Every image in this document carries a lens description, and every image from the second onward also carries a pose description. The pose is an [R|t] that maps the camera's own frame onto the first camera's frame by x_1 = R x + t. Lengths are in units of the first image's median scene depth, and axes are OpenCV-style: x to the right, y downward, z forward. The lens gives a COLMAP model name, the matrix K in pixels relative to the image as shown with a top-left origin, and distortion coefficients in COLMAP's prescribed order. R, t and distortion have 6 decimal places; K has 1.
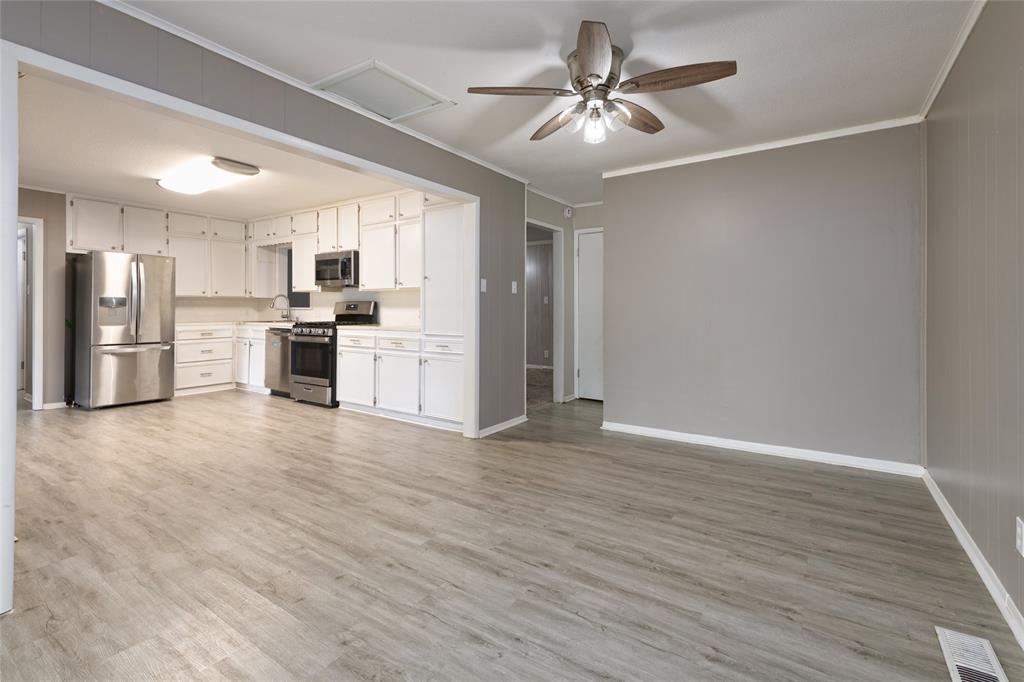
lens RADIAL K [[457.6, 0, 525.9], [0, 457.6, 306.2], [0, 0, 1]] dist [0.021302, -0.007575]
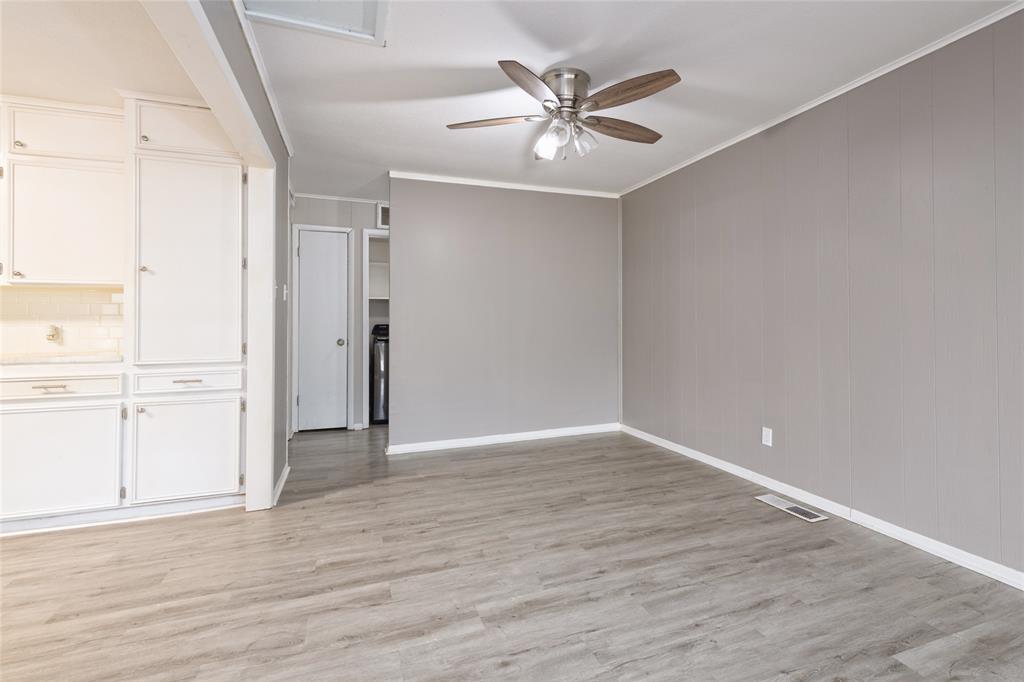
lens RADIAL K [[457.6, 0, 523.4], [0, 457.6, 321.9], [0, 0, 1]] dist [0.021302, -0.007575]
pose [[0.590822, -0.001161, 0.806801, -0.609755], [-0.005174, 0.999973, 0.005228, -0.001612], [-0.806785, -0.007263, 0.590800, 0.366687]]
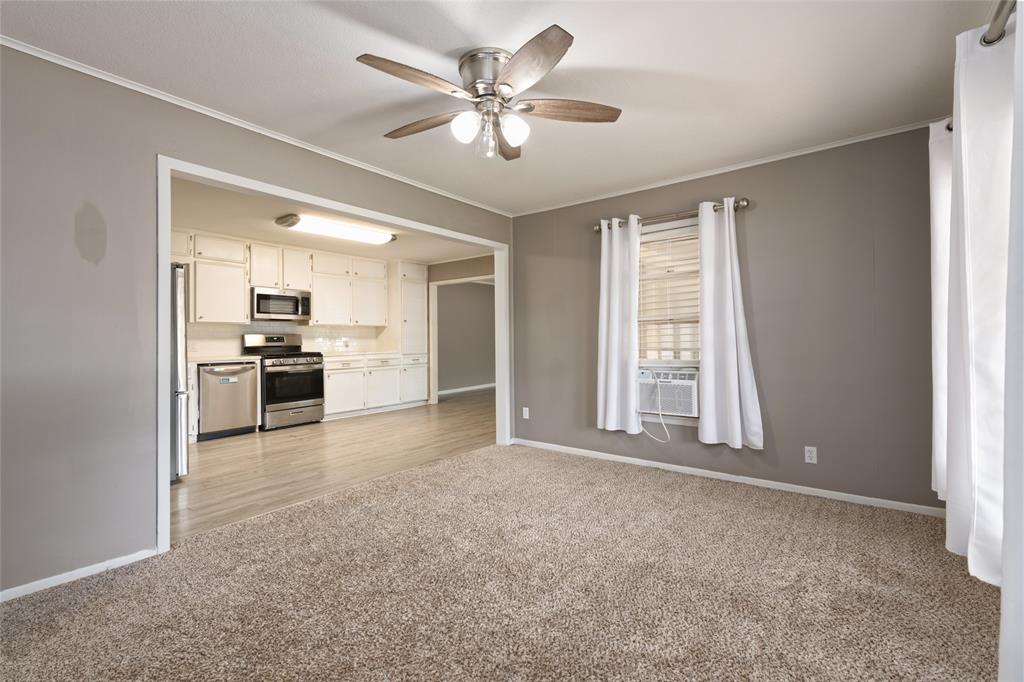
lens RADIAL K [[457.6, 0, 518.5], [0, 457.6, 338.4], [0, 0, 1]] dist [0.021302, -0.007575]
pose [[0.069806, -0.002531, 0.997557, -2.816508], [0.001865, 0.999995, 0.002406, -0.004171], [-0.997559, 0.001692, 0.069810, 0.697799]]
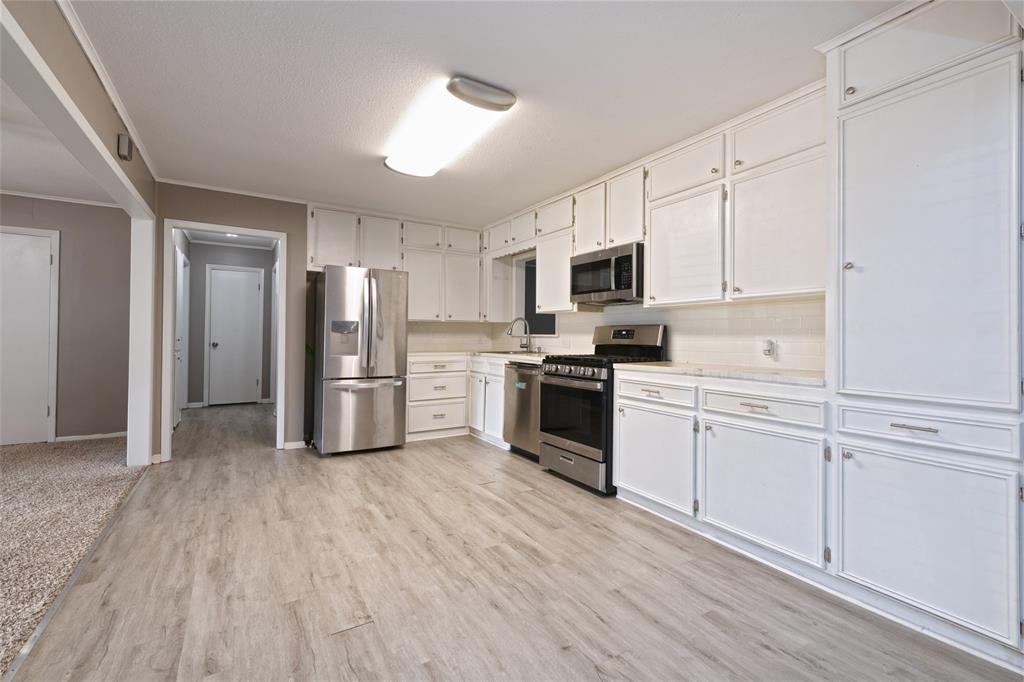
lens RADIAL K [[457.6, 0, 528.0], [0, 457.6, 328.7], [0, 0, 1]] dist [0.021302, -0.007575]
pose [[0.913272, -0.000210, -0.407349, -0.471321], [-0.005745, 0.999894, -0.013395, 0.007583], [0.407309, 0.014573, 0.913174, 0.693916]]
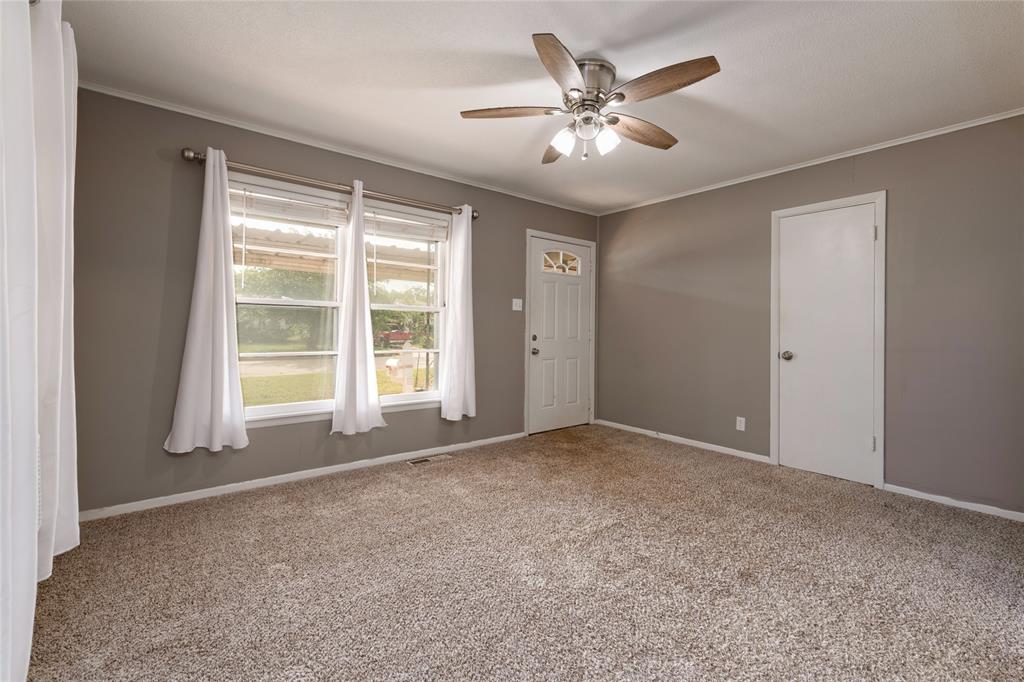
lens RADIAL K [[457.6, 0, 517.2], [0, 457.6, 327.9], [0, 0, 1]] dist [0.021302, -0.007575]
pose [[-0.286062, -0.003979, -0.958203, -1.232599], [-0.007693, 0.999969, -0.001856, 0.001092], [0.958180, 0.006841, -0.286083, 0.946940]]
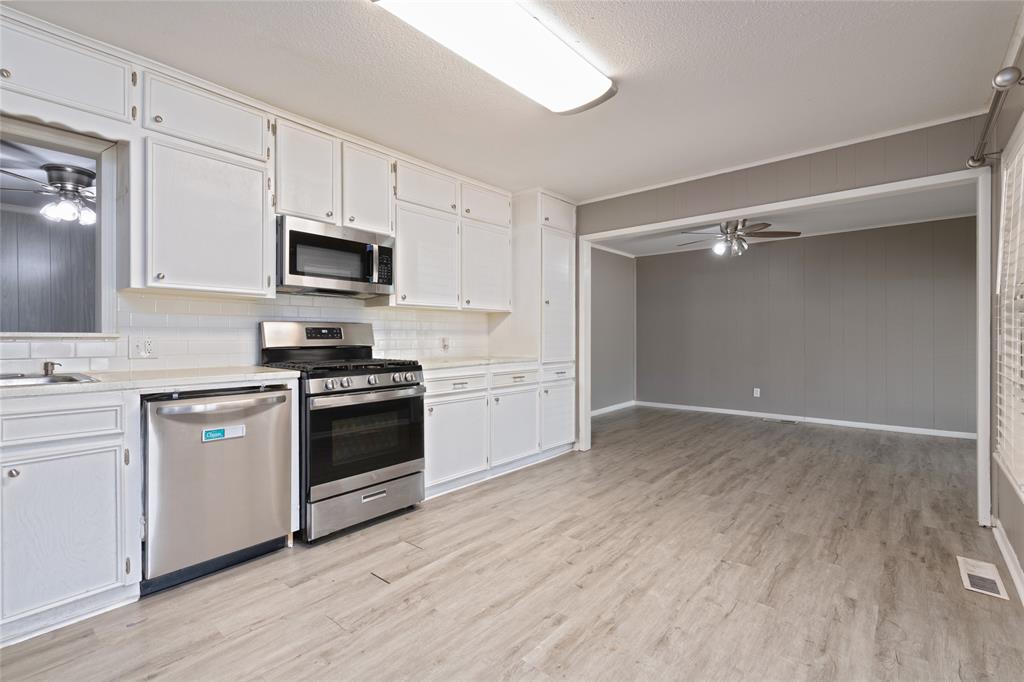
lens RADIAL K [[457.6, 0, 505.0], [0, 457.6, 341.0], [0, 0, 1]] dist [0.021302, -0.007575]
pose [[0.128143, -0.011384, 0.991690, -1.731917], [-0.006814, 0.999900, 0.012359, 0.005192], [-0.991732, -0.008341, 0.128053, 1.442624]]
